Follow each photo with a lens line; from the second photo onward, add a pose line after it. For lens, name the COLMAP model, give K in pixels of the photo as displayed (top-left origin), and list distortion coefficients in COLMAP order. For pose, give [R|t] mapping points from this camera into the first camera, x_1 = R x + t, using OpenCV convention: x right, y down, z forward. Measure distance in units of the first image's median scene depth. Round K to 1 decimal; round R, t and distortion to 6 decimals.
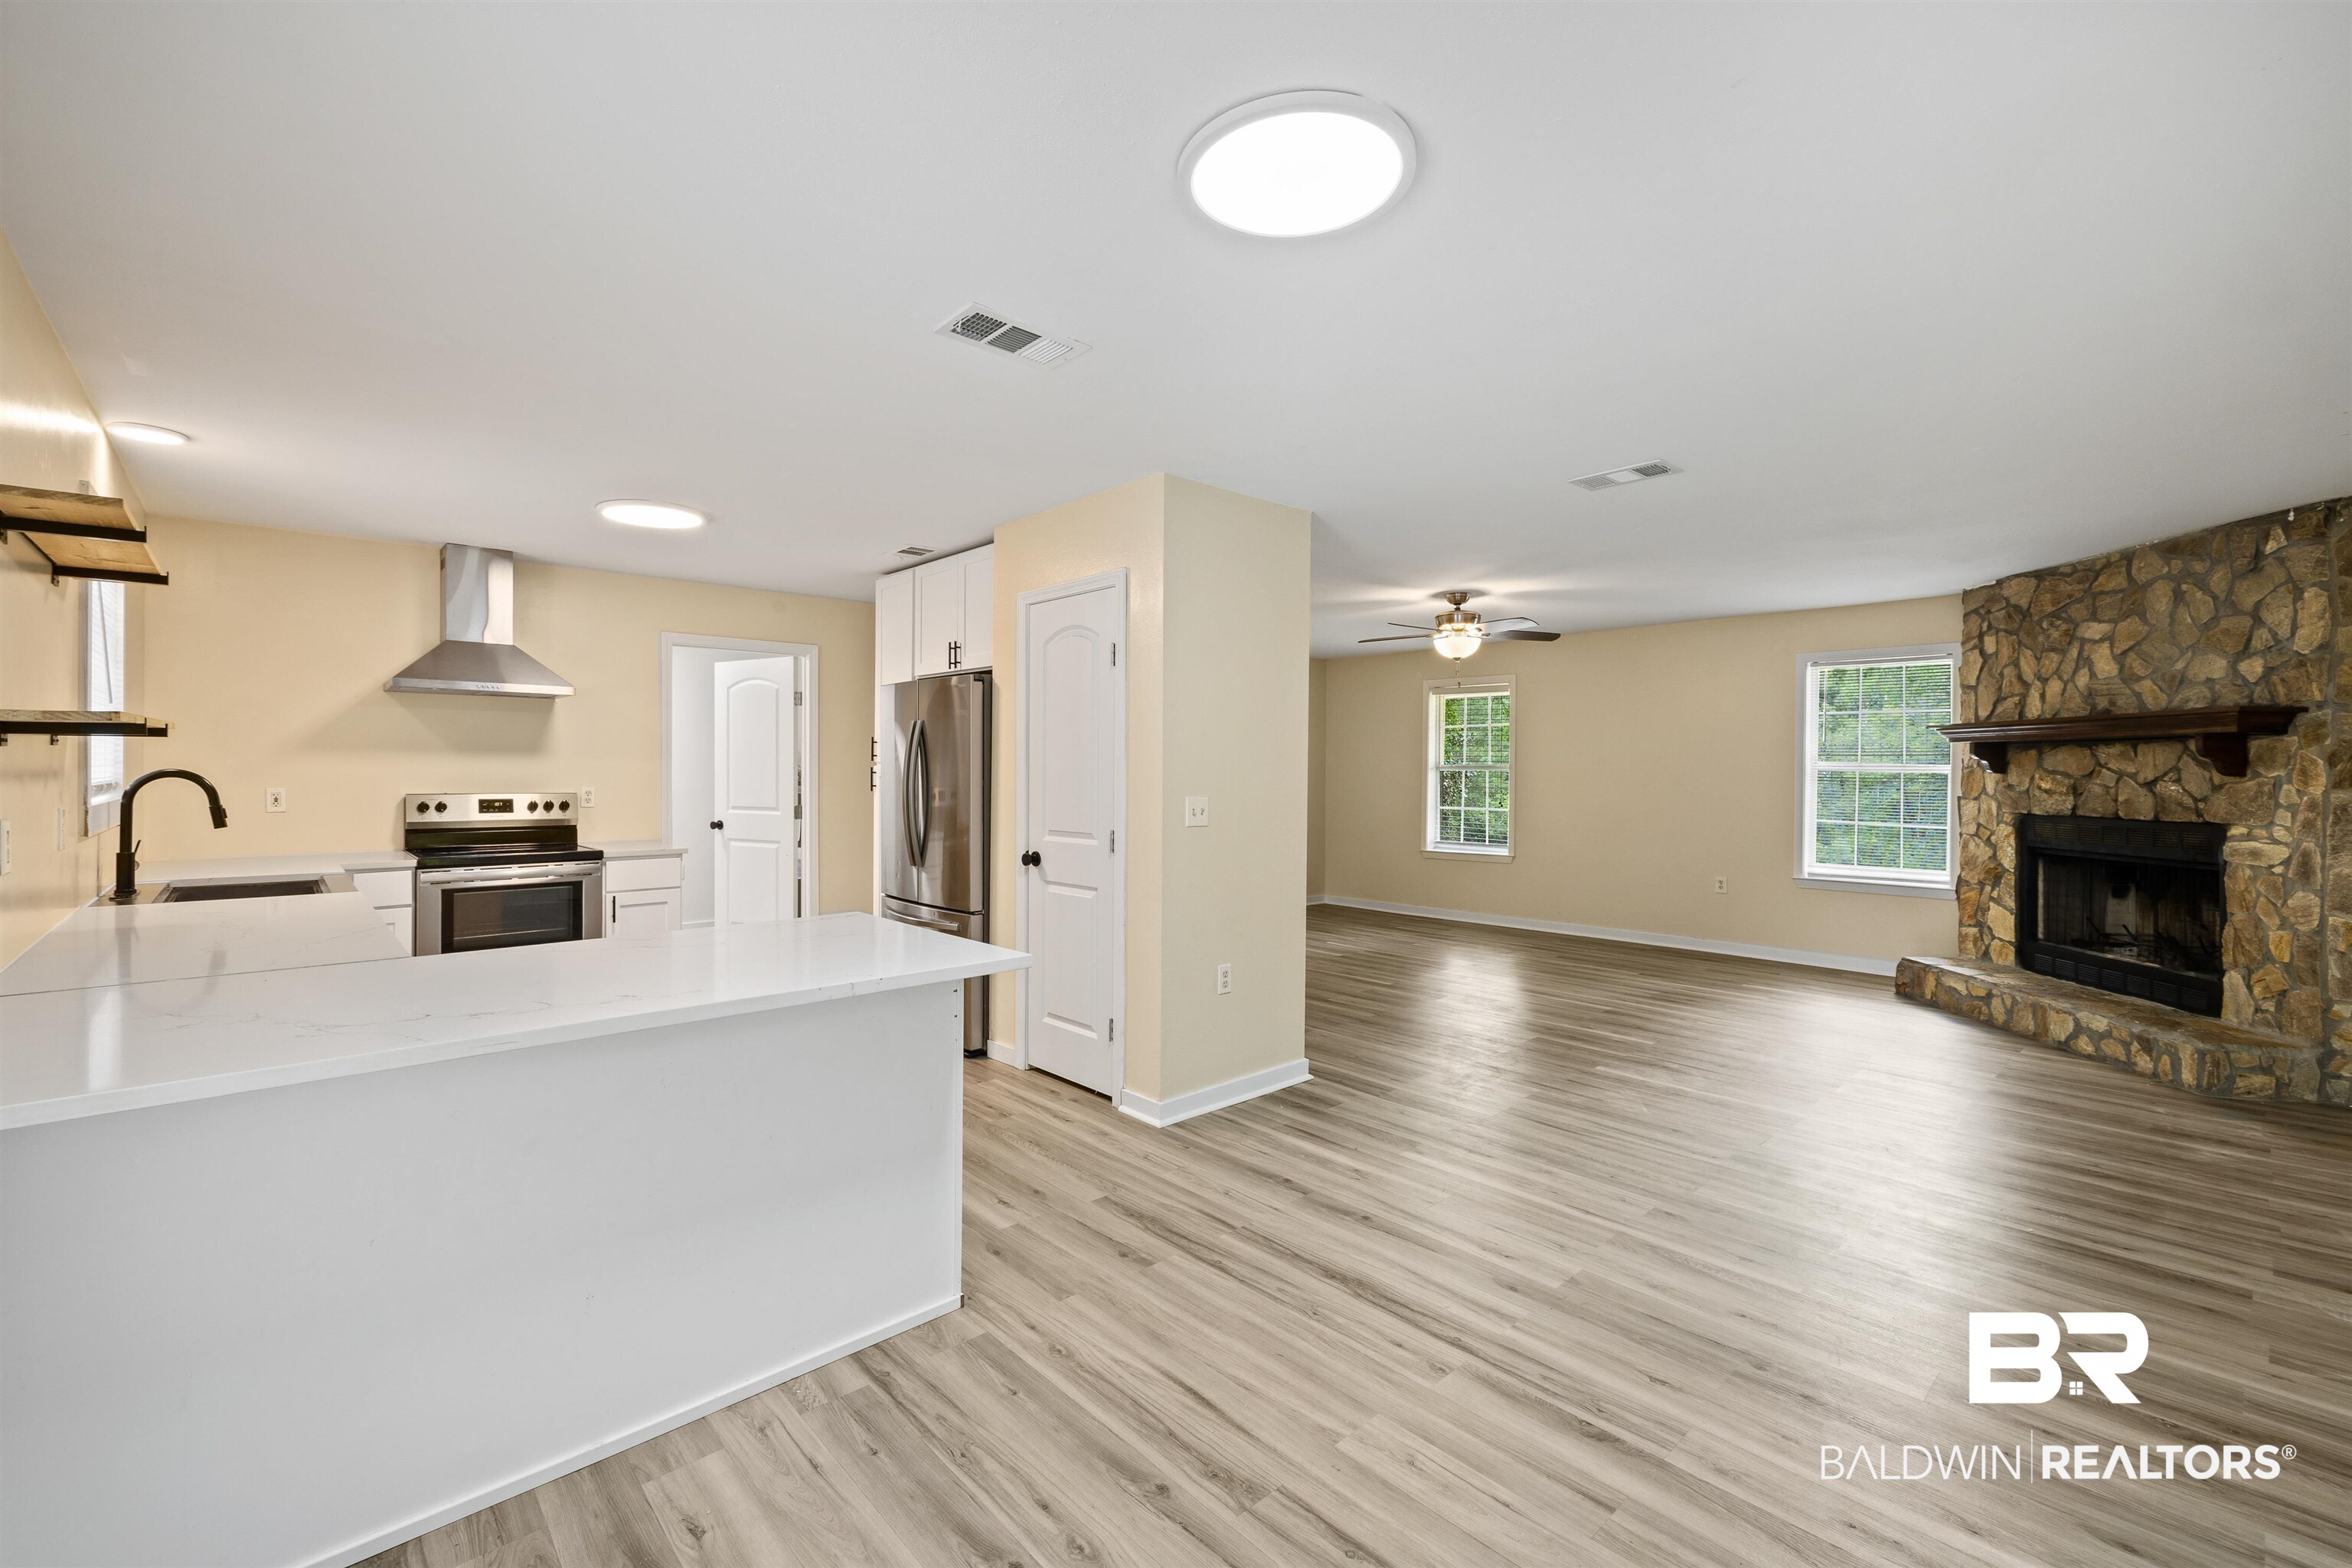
lens RADIAL K [[982.3, 0, 1163.4], [0, 982.3, 770.8], [0, 0, 1]] dist [-0.000591, -0.000231]
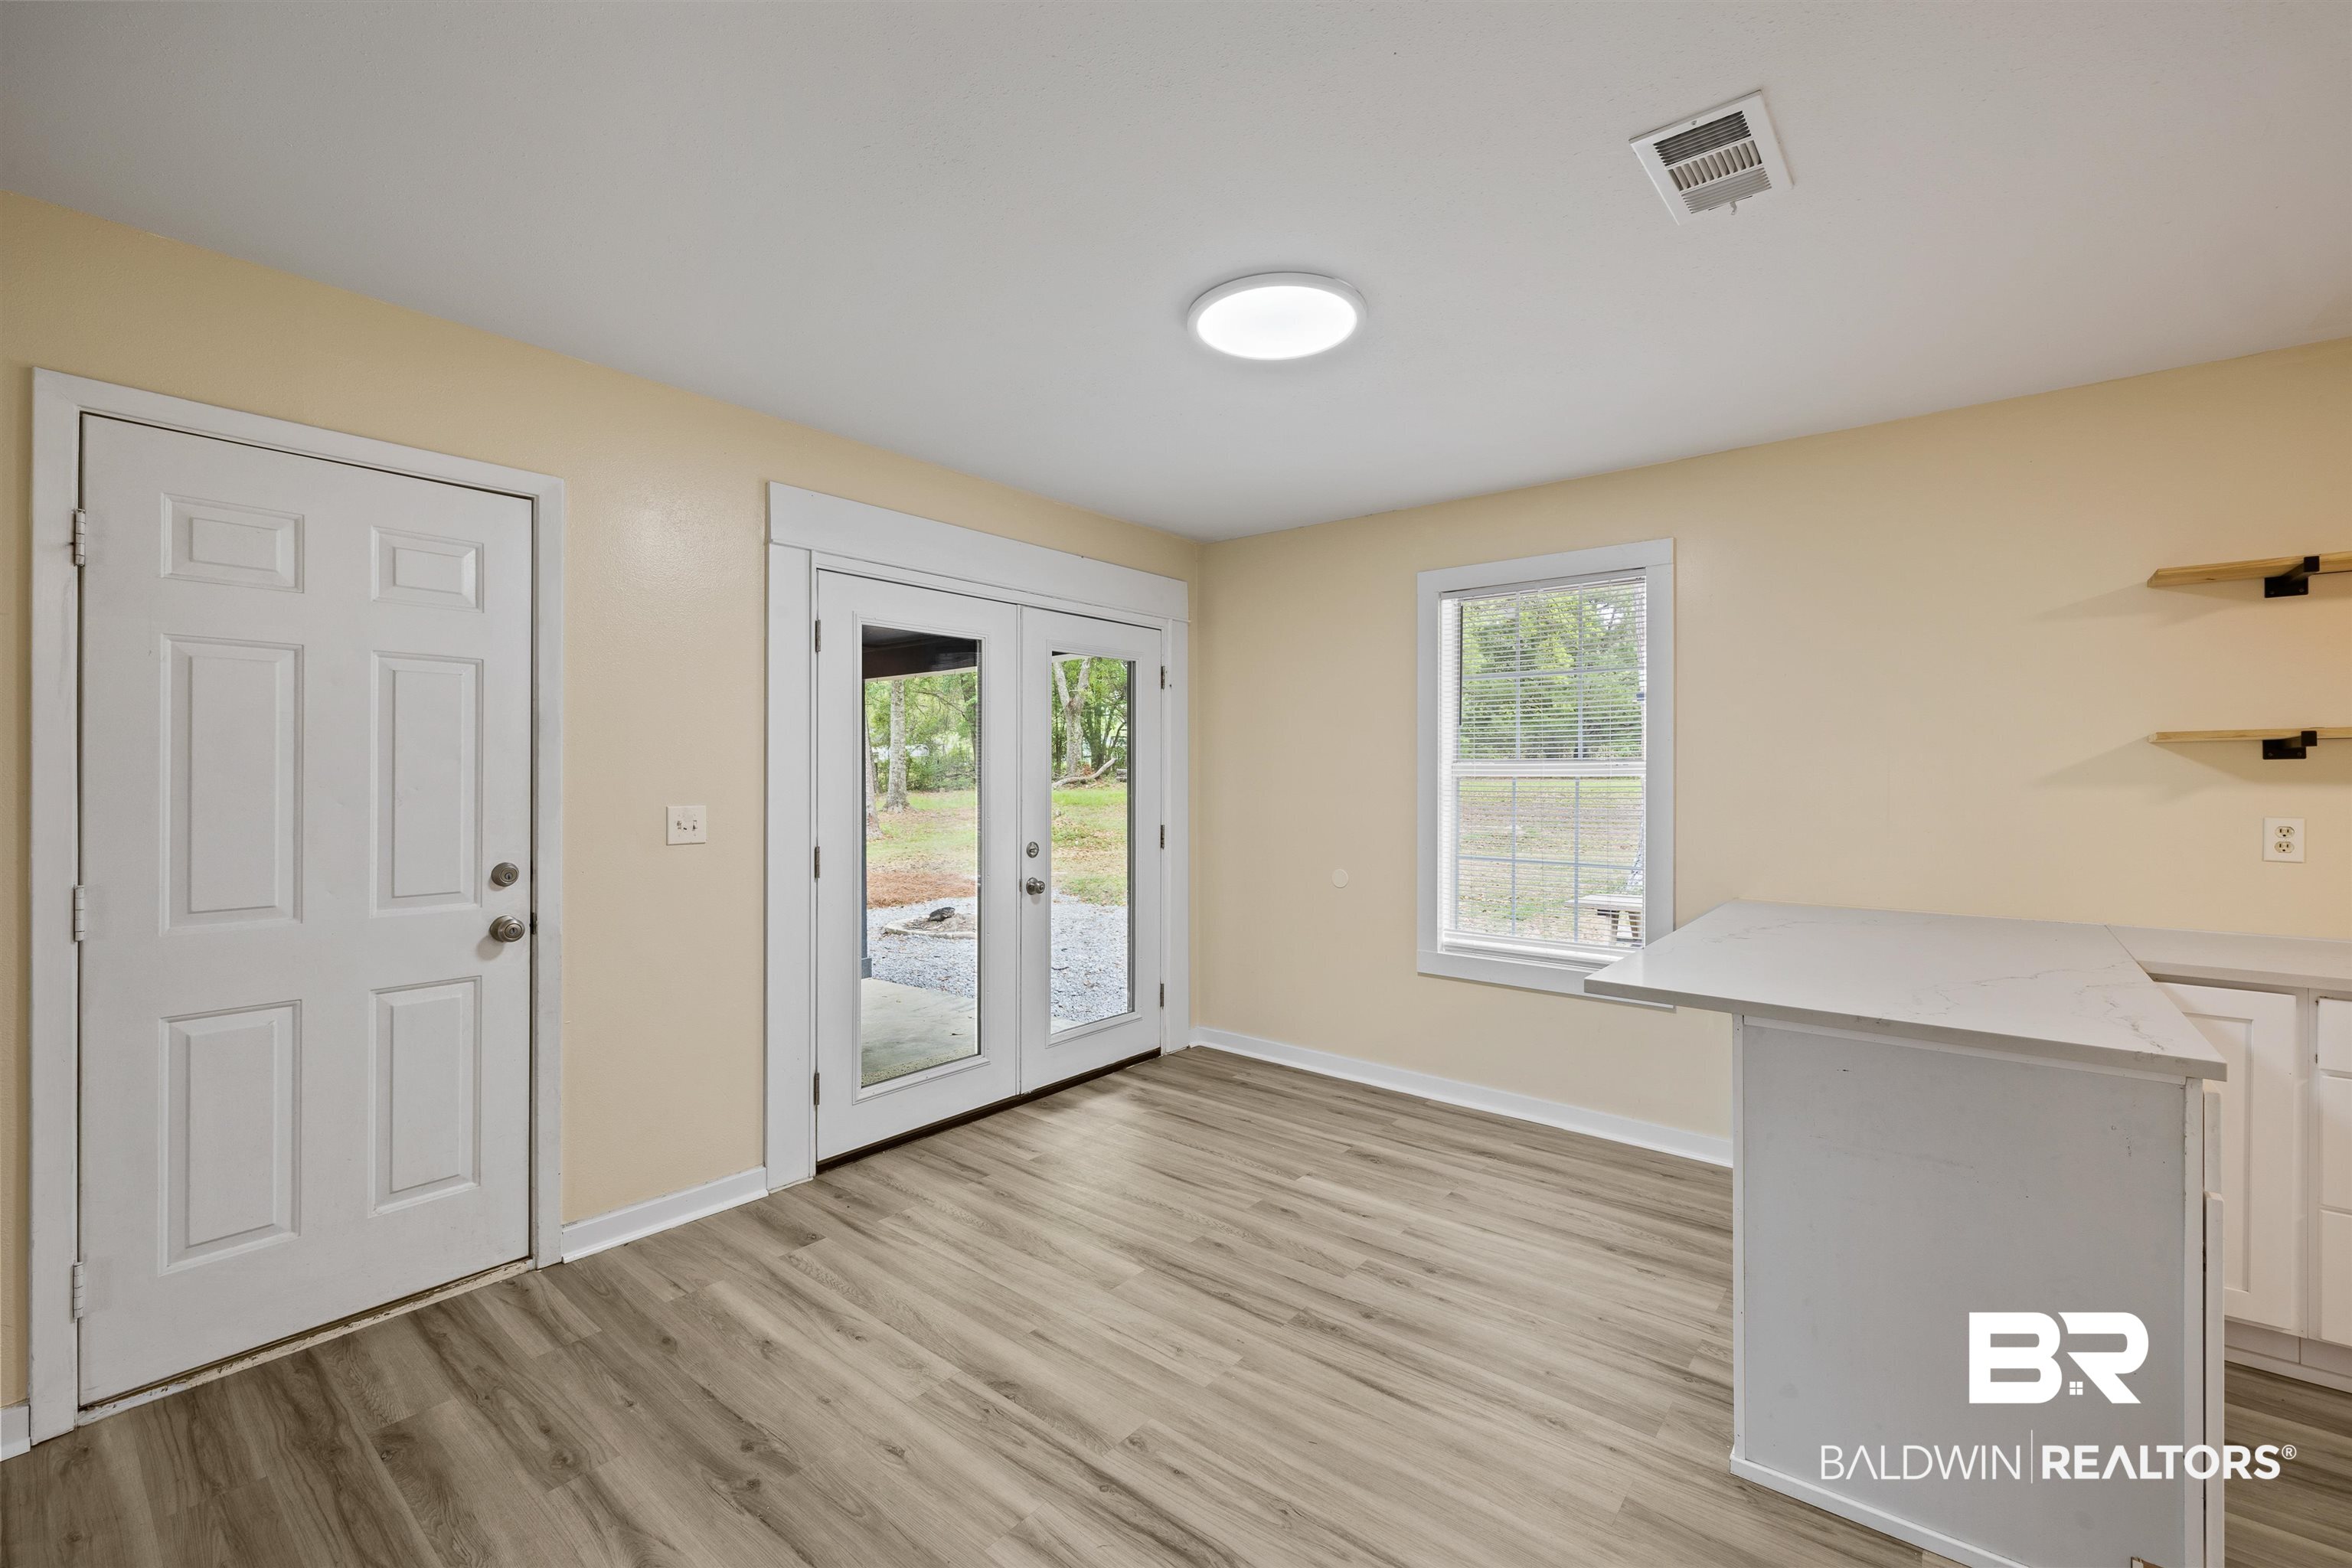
lens RADIAL K [[982.3, 0, 1163.4], [0, 982.3, 770.8], [0, 0, 1]] dist [-0.000591, -0.000231]
pose [[-0.988822, -0.006464, -0.148961, 0.177128], [-0.006192, 0.999978, -0.002288, 0.000329], [0.148973, -0.001340, -0.988840, 0.850245]]
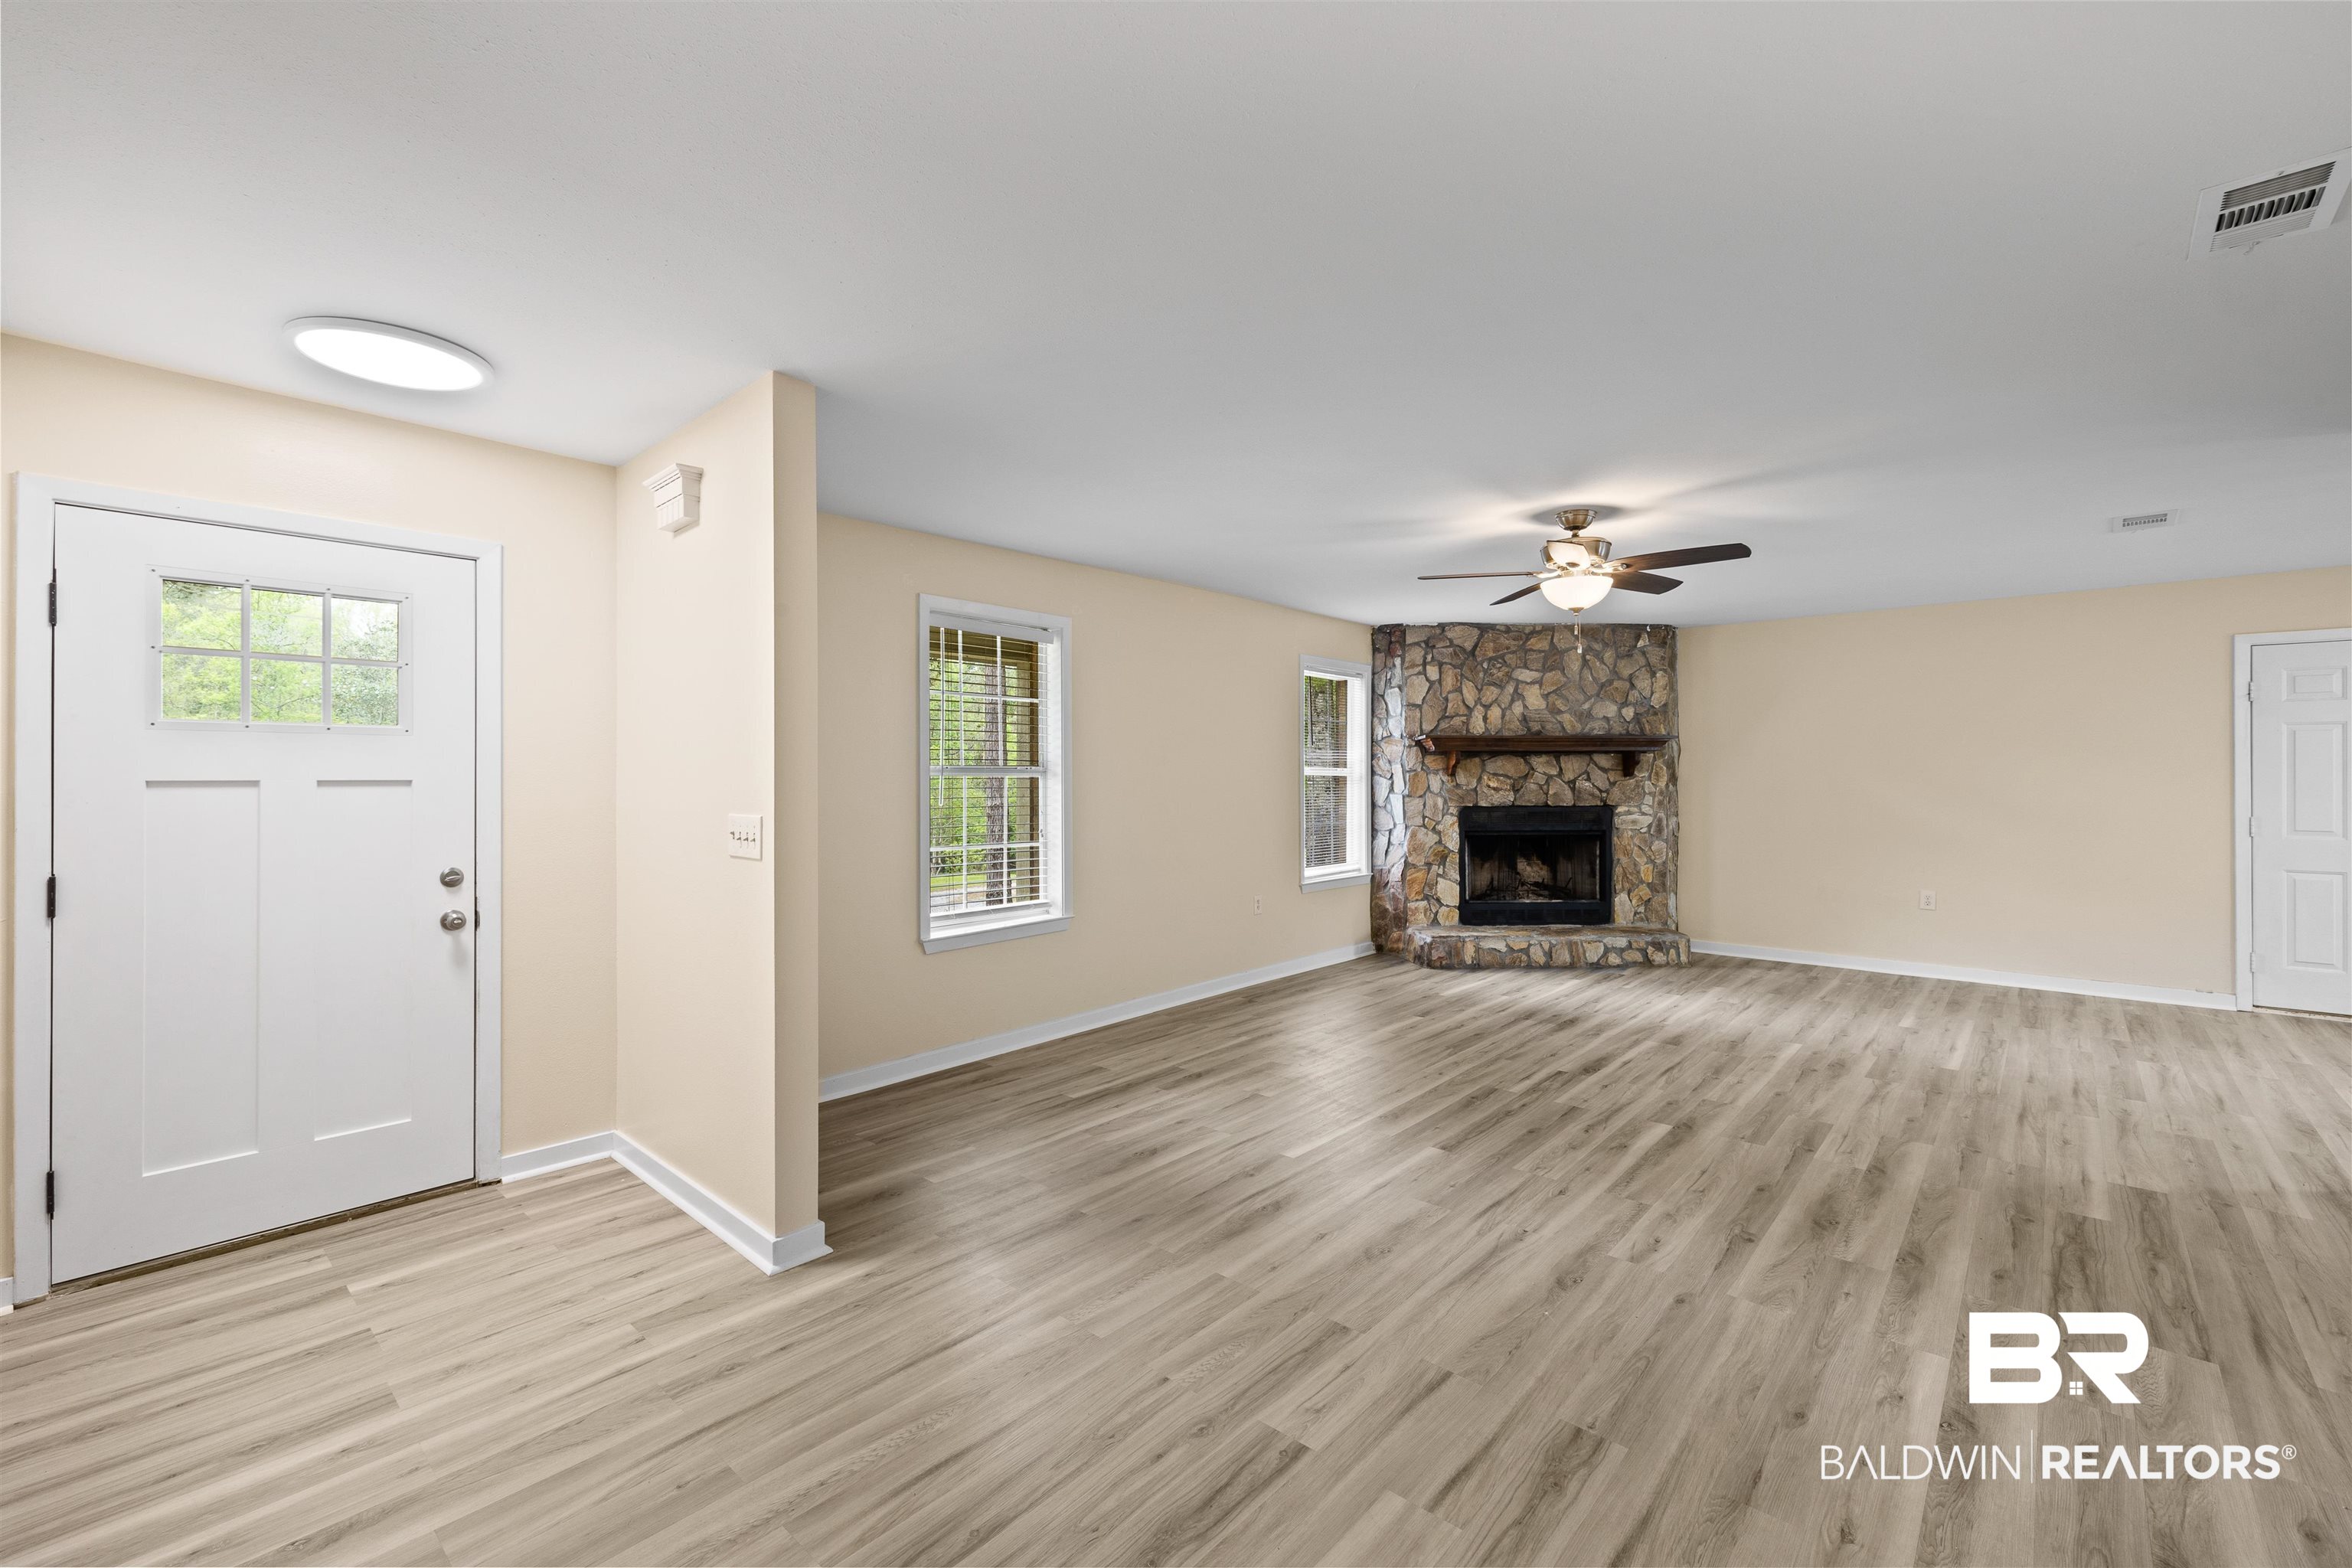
lens RADIAL K [[982.3, 0, 1163.4], [0, 982.3, 770.8], [0, 0, 1]] dist [-0.000591, -0.000231]
pose [[-0.103820, -0.001077, 0.994596, -0.441542], [0.001505, 0.999998, 0.001240, -0.006755], [-0.994595, 0.001626, -0.103818, 1.758012]]
